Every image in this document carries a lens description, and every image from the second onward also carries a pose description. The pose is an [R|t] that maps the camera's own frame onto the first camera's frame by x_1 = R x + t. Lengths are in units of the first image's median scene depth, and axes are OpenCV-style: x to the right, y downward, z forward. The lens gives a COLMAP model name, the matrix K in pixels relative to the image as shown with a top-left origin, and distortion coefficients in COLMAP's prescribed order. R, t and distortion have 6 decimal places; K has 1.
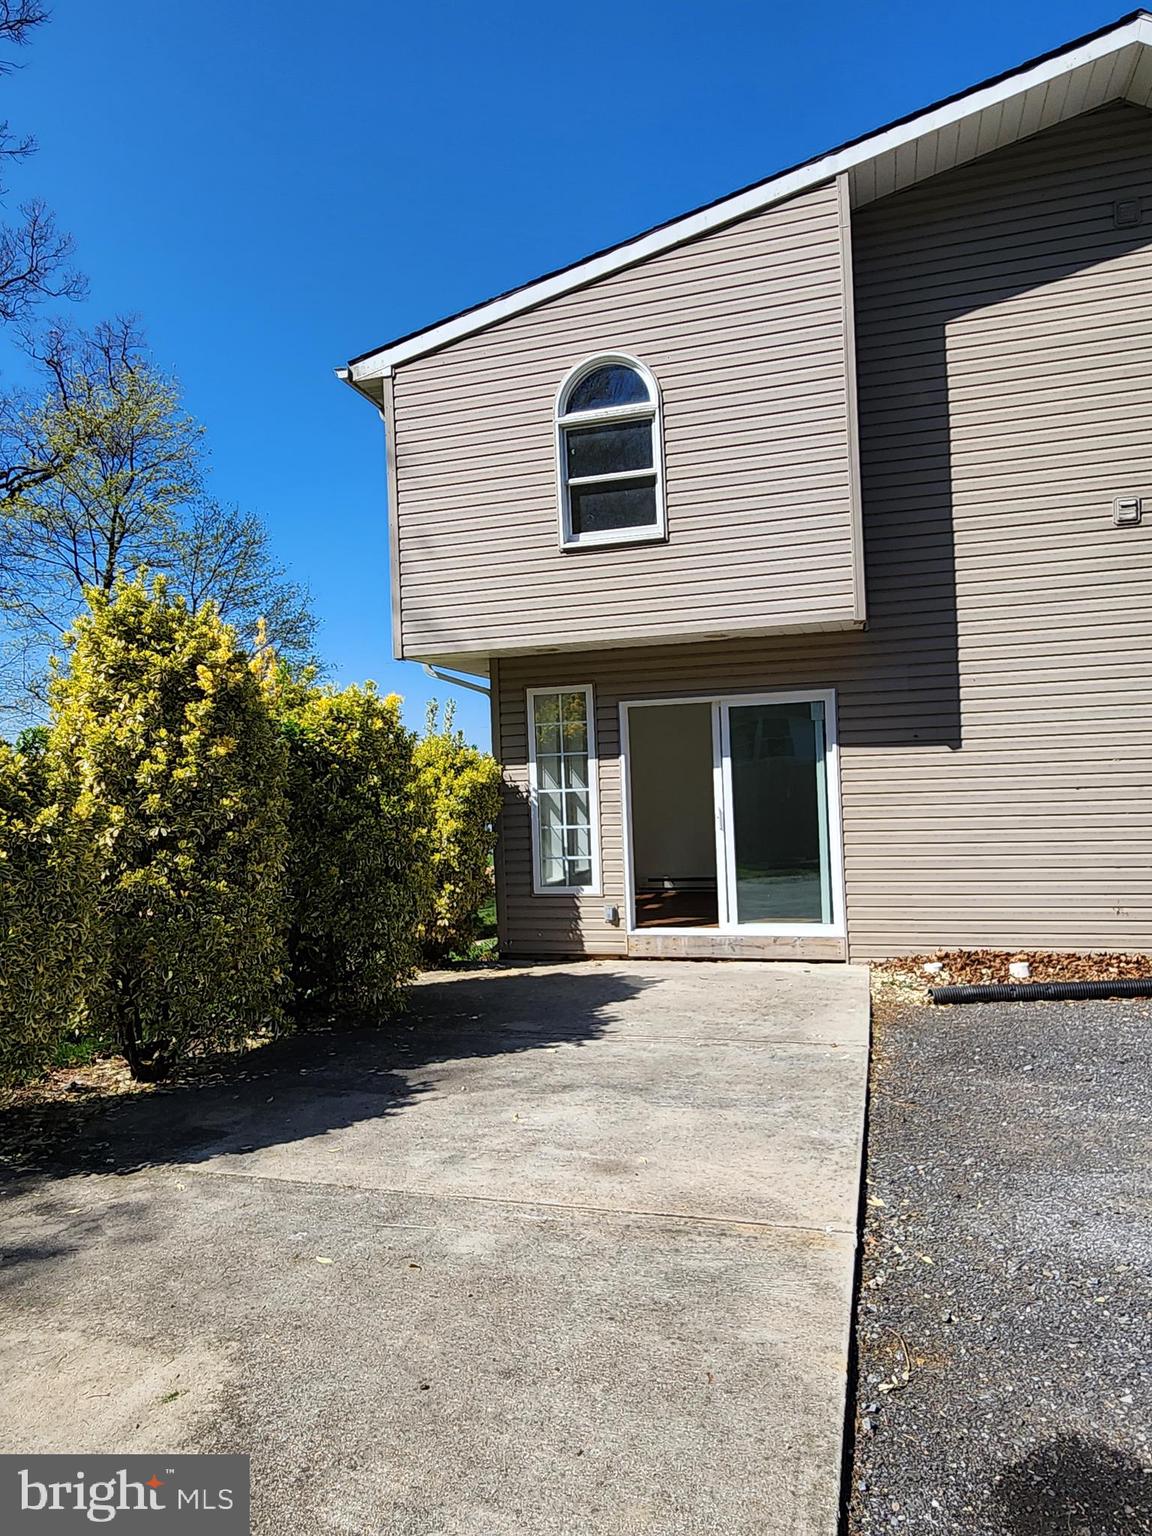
lens RADIAL K [[993.4, 0, 576.2], [0, 993.4, 767.2], [0, 0, 1]] dist [-0.000387, -0.001902]
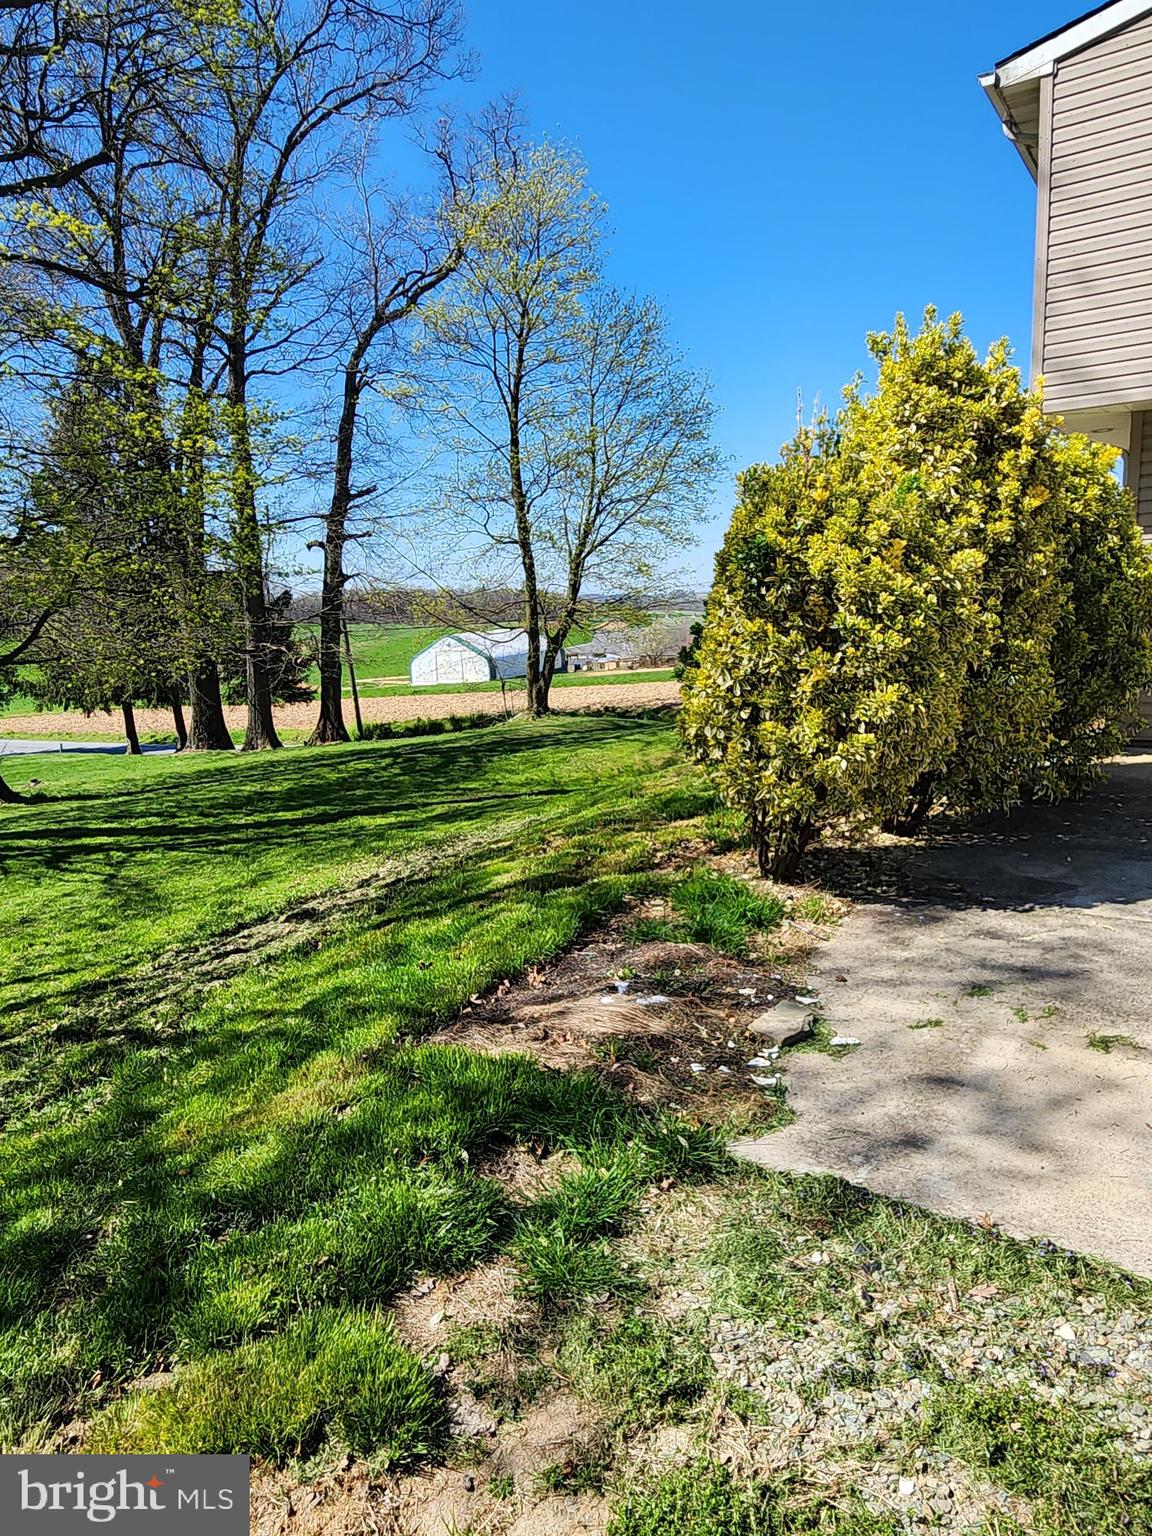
lens RADIAL K [[993.4, 0, 576.7], [0, 993.4, 768.2], [0, 0, 1]] dist [-0.000387, -0.001902]
pose [[0.955517, 0.043699, -0.291679, -0.487082], [0.013730, 0.981300, 0.191995, 0.044484], [0.294615, -0.187459, 0.937049, -0.069783]]
